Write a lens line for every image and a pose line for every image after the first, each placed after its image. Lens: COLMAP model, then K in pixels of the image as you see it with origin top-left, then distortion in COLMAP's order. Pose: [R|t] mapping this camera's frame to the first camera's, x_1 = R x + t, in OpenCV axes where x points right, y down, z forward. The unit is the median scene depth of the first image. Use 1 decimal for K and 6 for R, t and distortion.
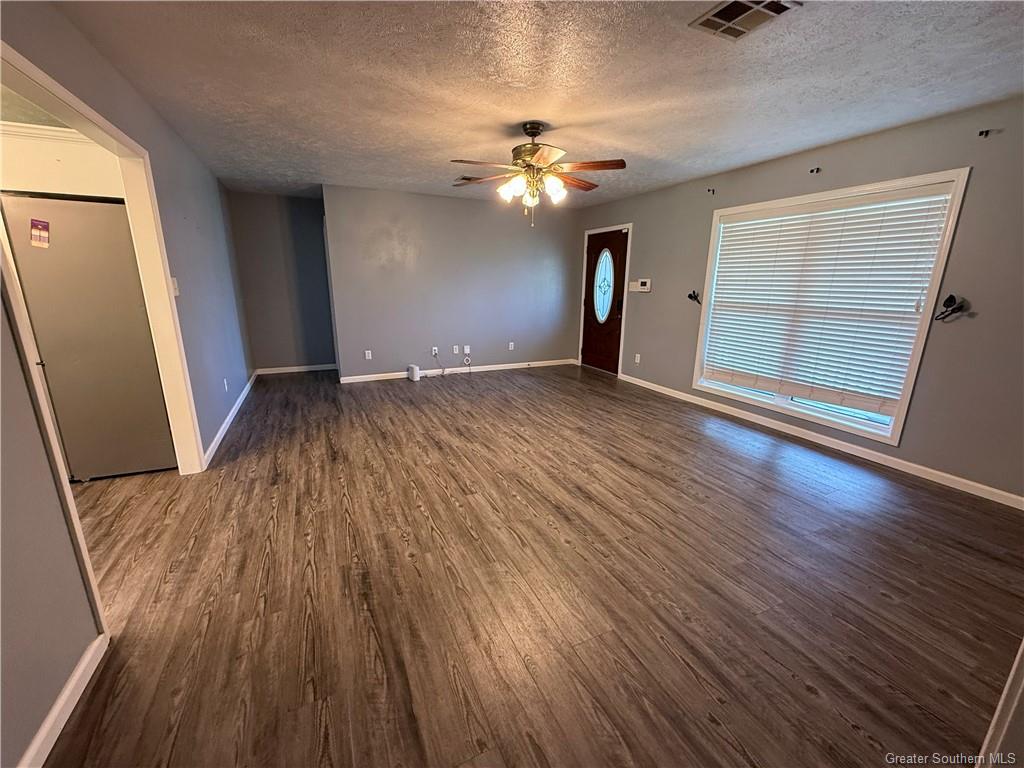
lens RADIAL K [[411.8, 0, 510.3], [0, 411.8, 384.5], [0, 0, 1]] dist [0.003669, 0.000851]
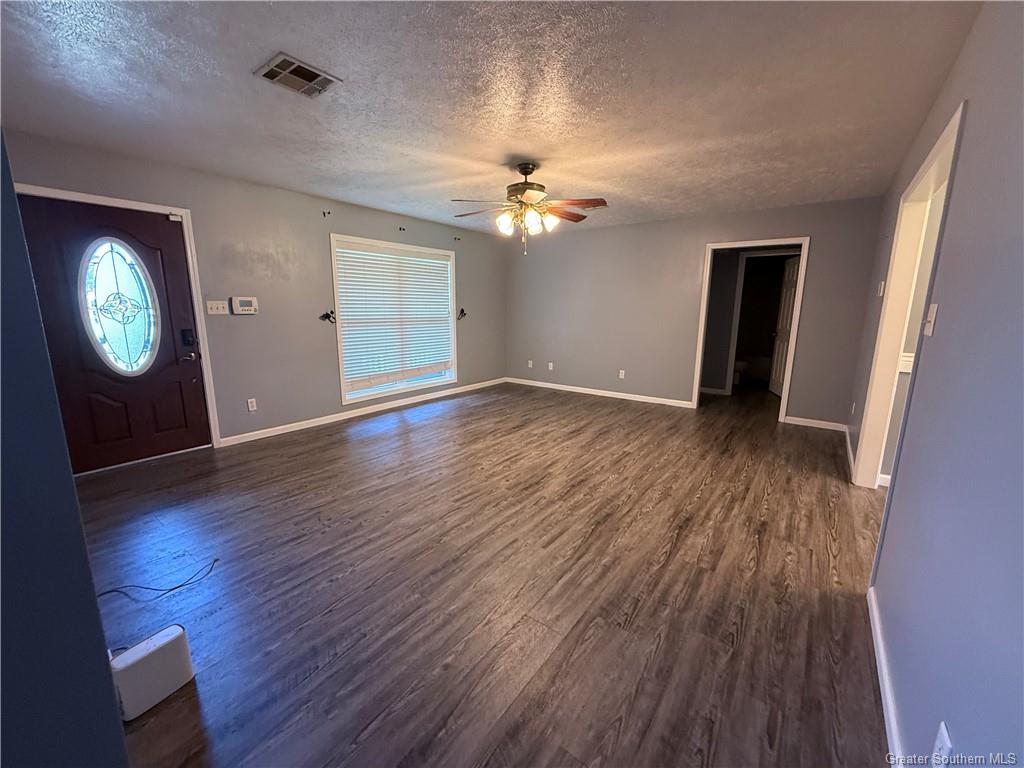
lens RADIAL K [[411.8, 0, 510.3], [0, 411.8, 384.5], [0, 0, 1]] dist [0.003669, 0.000851]
pose [[-0.465024, -0.180486, 0.866705, -0.879532], [0.204612, 0.930580, 0.303571, -0.372817], [-0.861328, 0.318506, -0.395813, 1.466556]]
